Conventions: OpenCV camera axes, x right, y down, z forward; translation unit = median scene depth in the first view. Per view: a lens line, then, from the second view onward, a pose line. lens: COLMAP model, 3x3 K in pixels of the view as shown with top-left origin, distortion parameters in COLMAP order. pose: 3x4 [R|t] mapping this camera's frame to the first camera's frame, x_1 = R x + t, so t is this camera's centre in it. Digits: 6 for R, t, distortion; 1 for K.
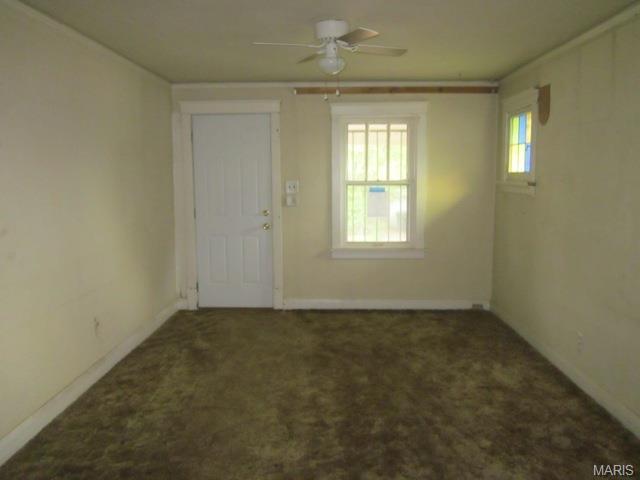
lens RADIAL K [[523.9, 0, 323.5], [0, 523.9, 243.0], [0, 0, 1]] dist [-0.047869, 0.006673]
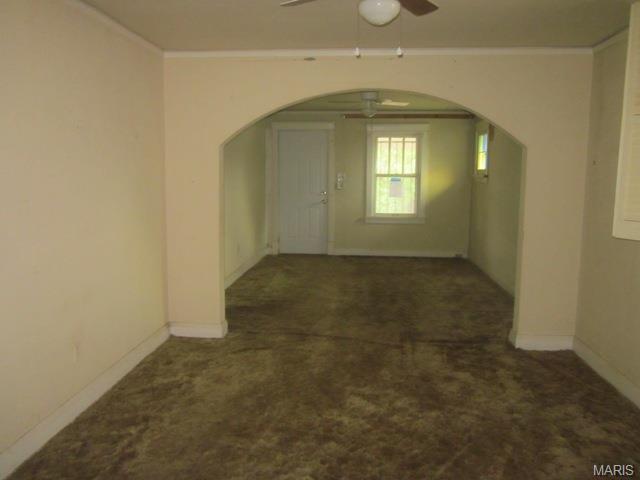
lens RADIAL K [[523.9, 0, 316.8], [0, 523.9, 239.2], [0, 0, 1]] dist [-0.047869, 0.006673]
pose [[0.997330, 0.020965, -0.069955, -0.018755], [-0.021059, 0.999778, -0.000603, 0.081506], [0.069927, 0.002075, 0.997550, -0.571670]]
